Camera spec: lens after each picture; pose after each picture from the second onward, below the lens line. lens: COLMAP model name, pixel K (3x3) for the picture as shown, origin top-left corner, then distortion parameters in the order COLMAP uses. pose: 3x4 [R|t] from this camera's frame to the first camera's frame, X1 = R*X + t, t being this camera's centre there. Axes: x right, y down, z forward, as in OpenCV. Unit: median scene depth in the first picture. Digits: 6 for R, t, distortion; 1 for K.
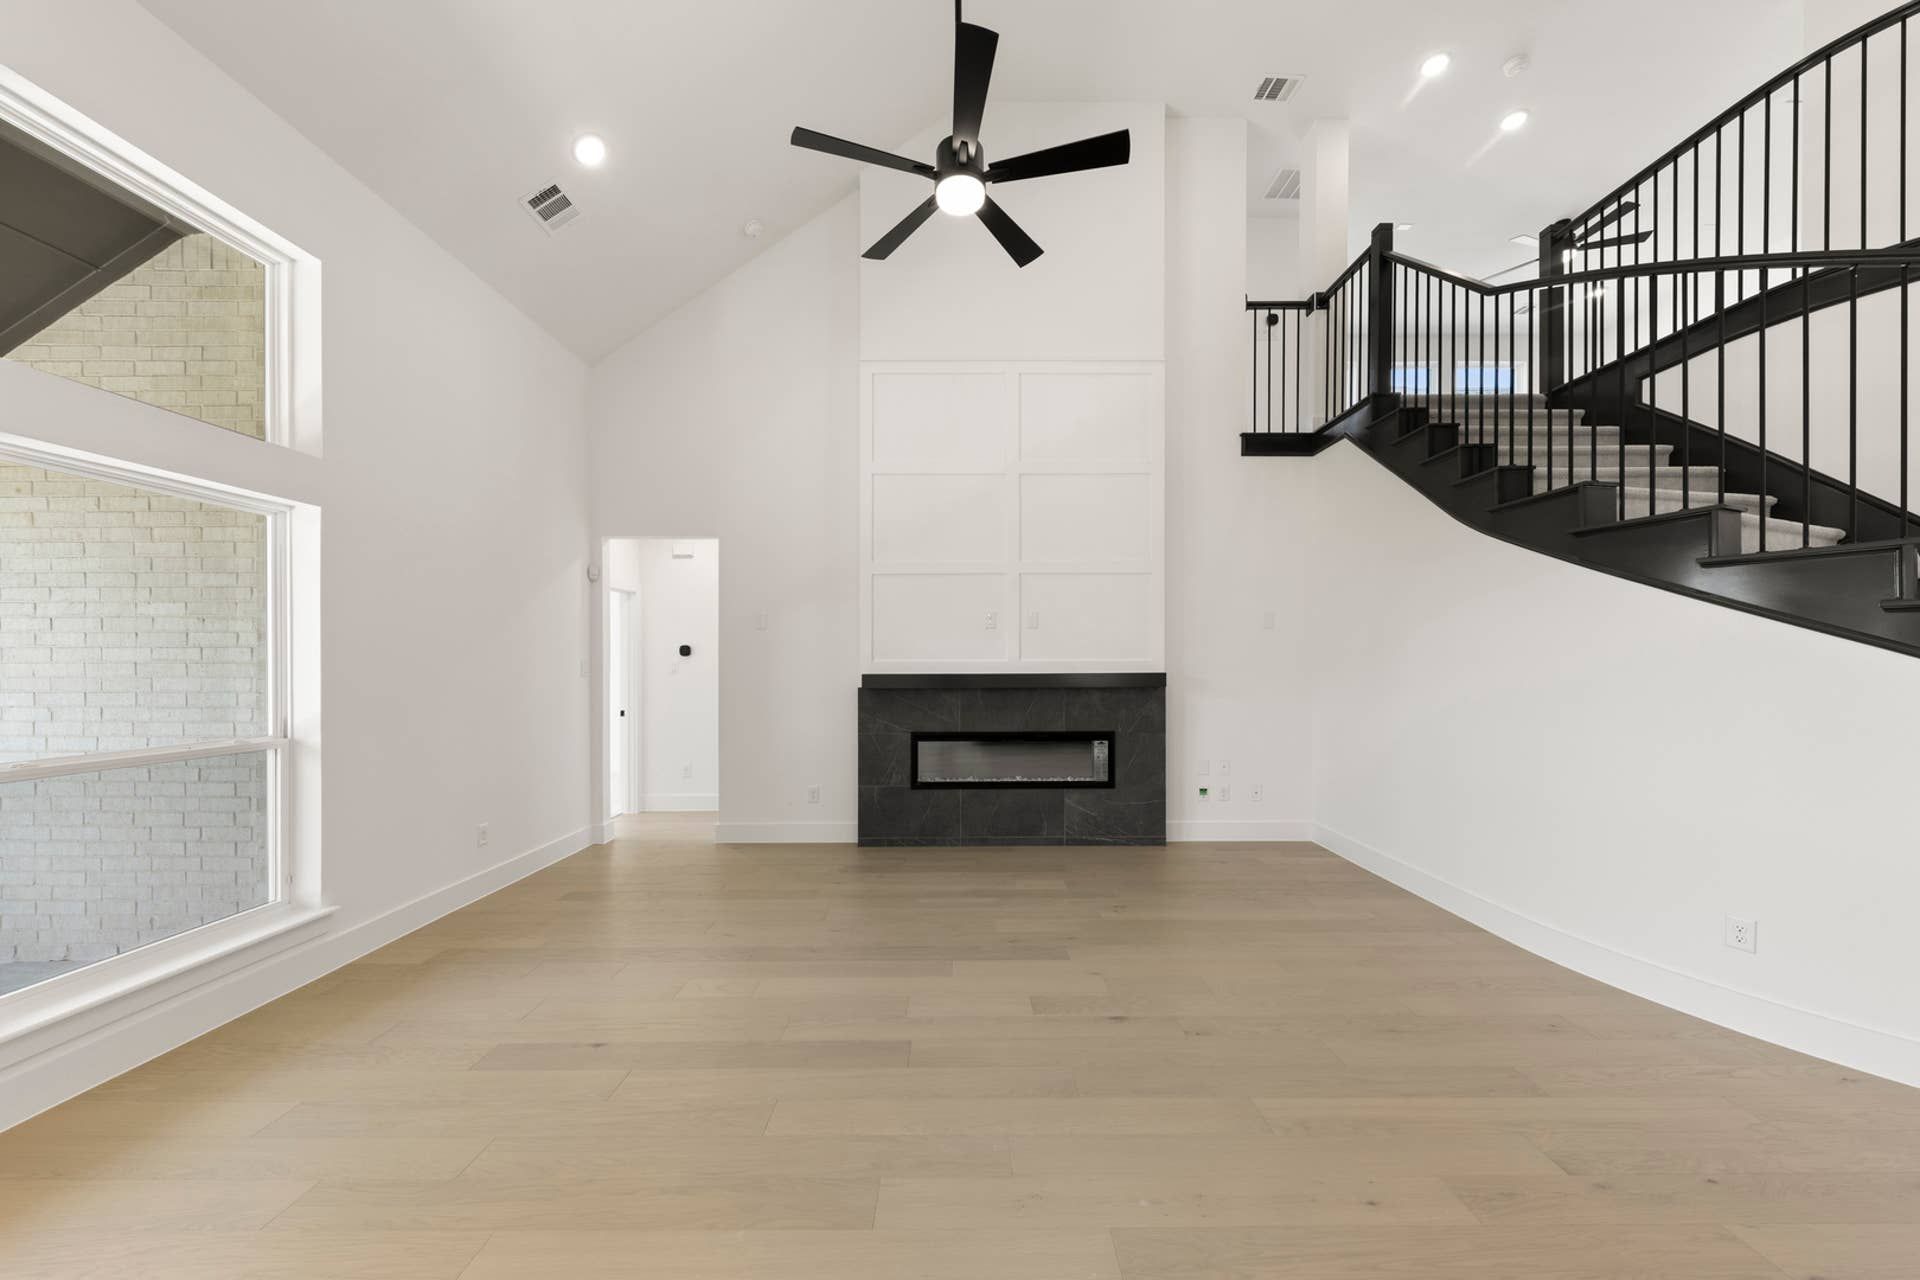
lens RADIAL K [[709.2, 0, 945.4], [0, 709.2, 670.5], [0, 0, 1]] dist [0.007336, 0.000013]
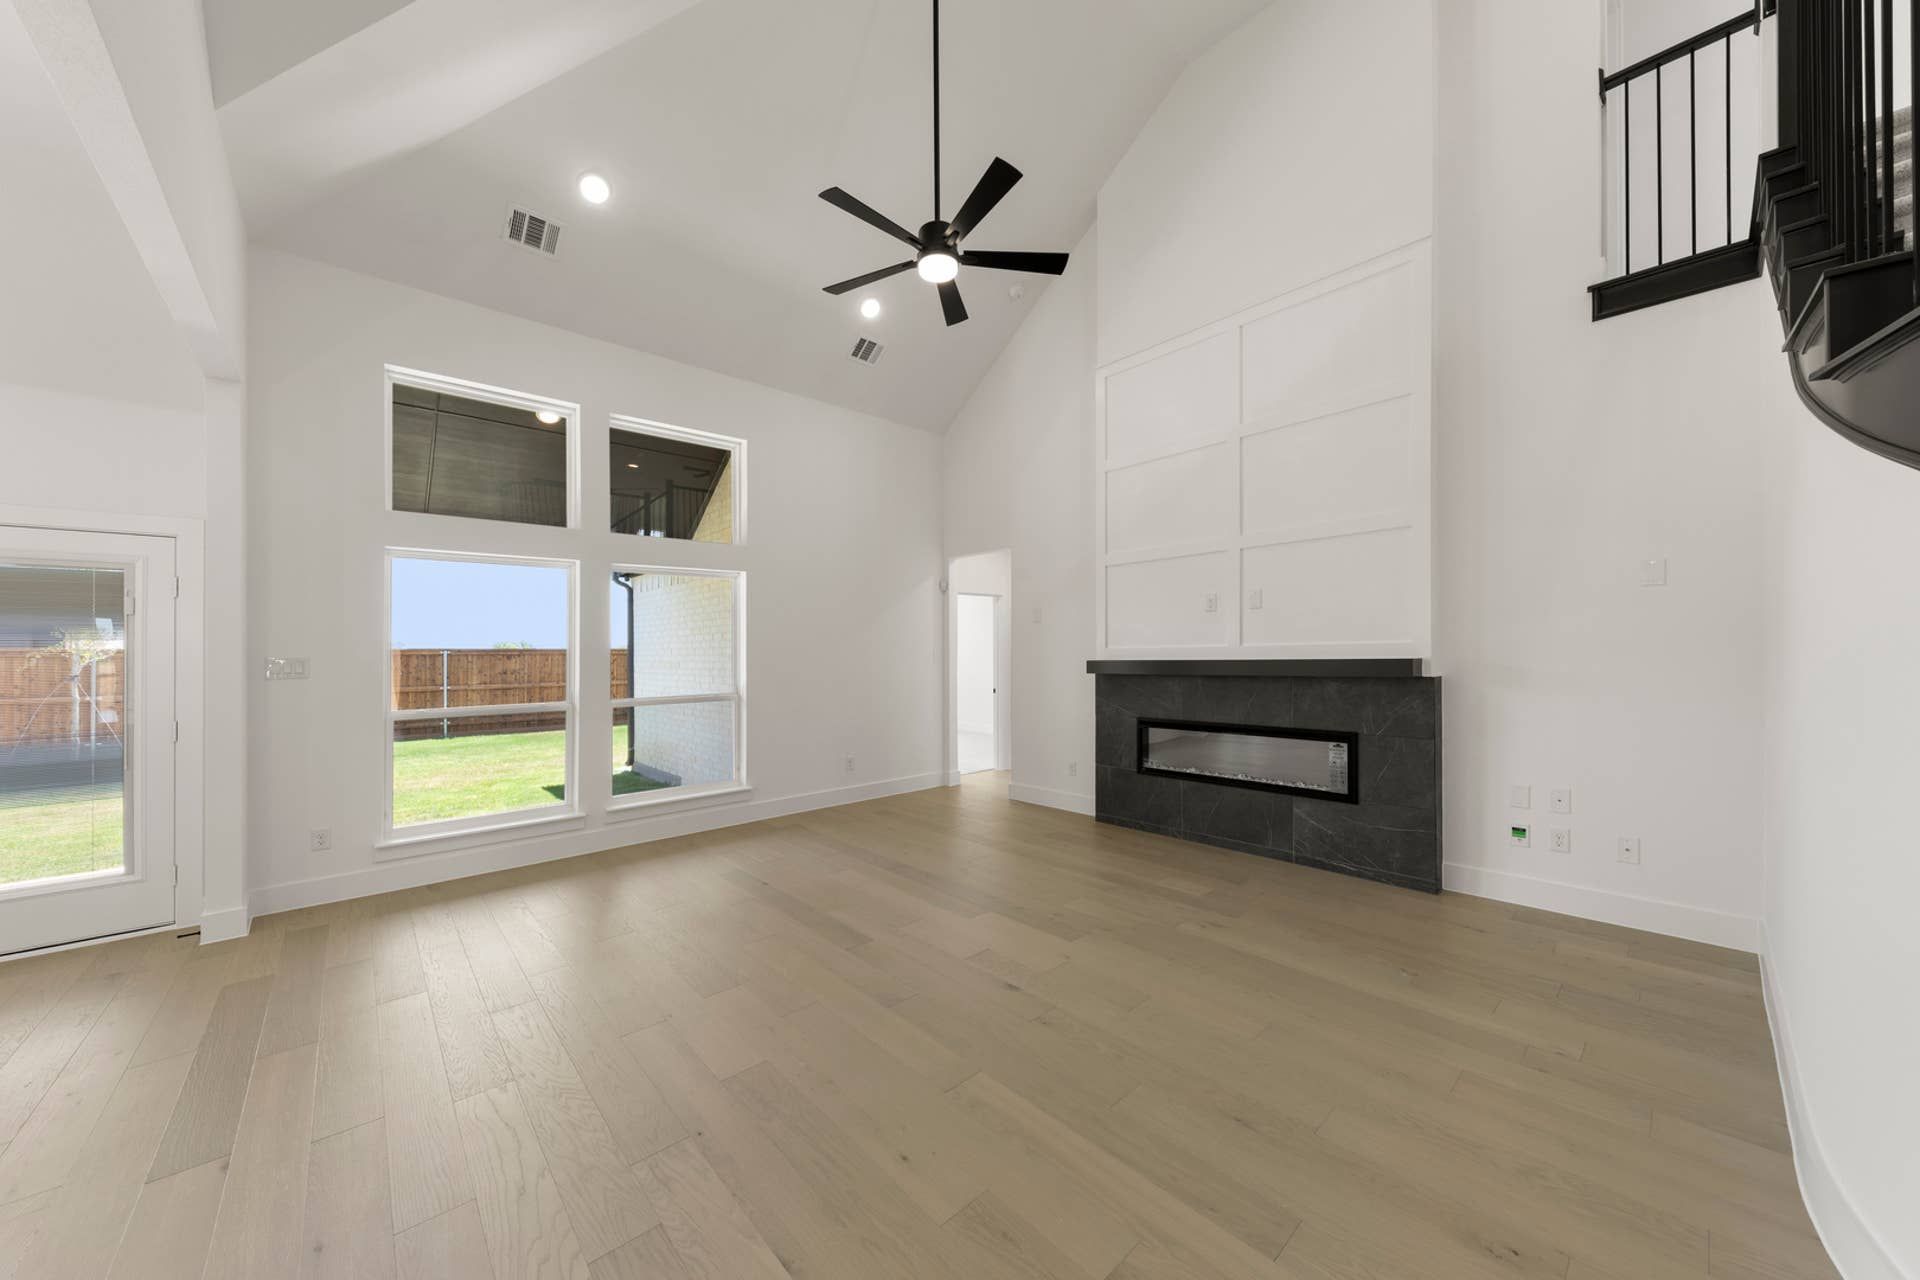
lens RADIAL K [[687.2, 0, 919.5], [0, 687.2, 654.6], [0, 0, 1]] dist [0.000538, -0.000371]
pose [[0.633311, -0.006646, -0.773868, 0.519773], [0.006144, 0.999975, -0.003560, -0.001786], [0.773873, -0.002500, 0.633336, 0.134425]]
